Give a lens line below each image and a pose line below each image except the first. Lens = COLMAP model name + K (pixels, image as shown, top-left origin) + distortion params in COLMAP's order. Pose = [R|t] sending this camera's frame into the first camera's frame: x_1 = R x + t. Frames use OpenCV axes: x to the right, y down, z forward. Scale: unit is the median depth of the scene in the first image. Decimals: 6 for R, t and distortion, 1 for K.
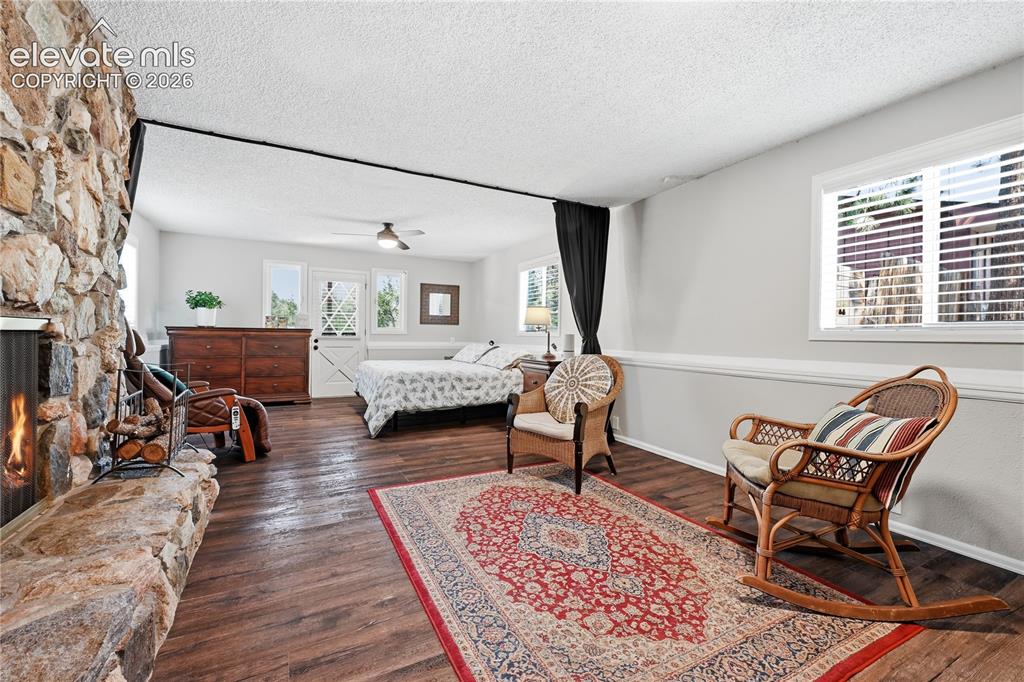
lens RADIAL K [[424.5, 0, 509.5], [0, 424.5, 339.6], [0, 0, 1]] dist [0.000026, -0.000220]
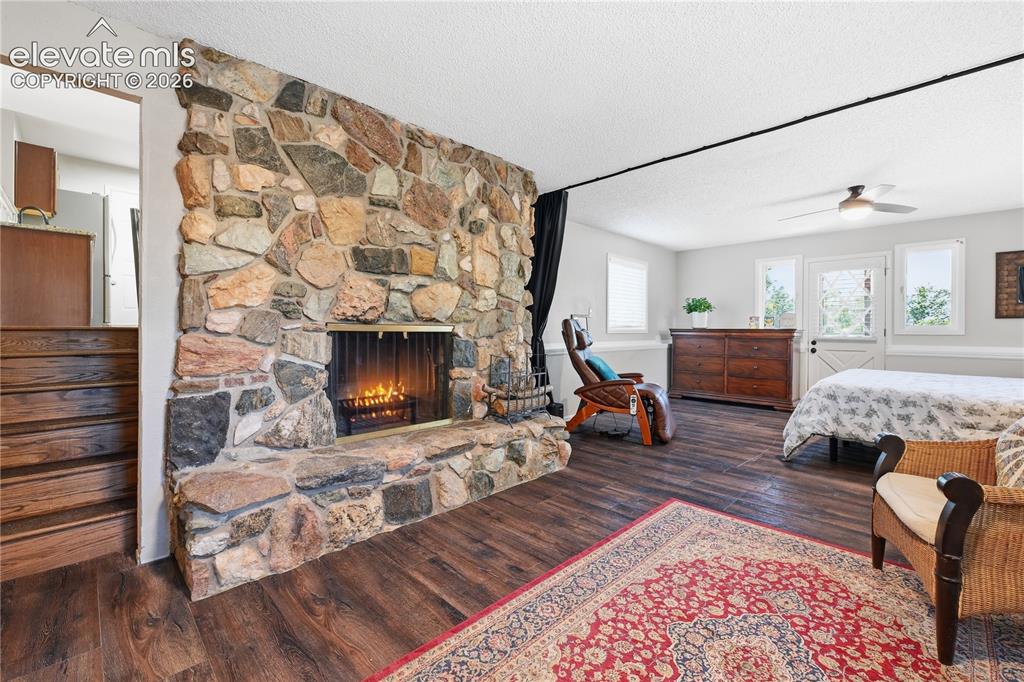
lens RADIAL K [[424.5, 0, 512.5], [0, 424.5, 334.3], [0, 0, 1]] dist [0.000026, -0.000220]
pose [[0.305845, -0.002960, -0.952077, 0.491728], [-0.012546, 0.999896, -0.007139, 0.000233], [0.951999, 0.014128, 0.305776, 0.395745]]
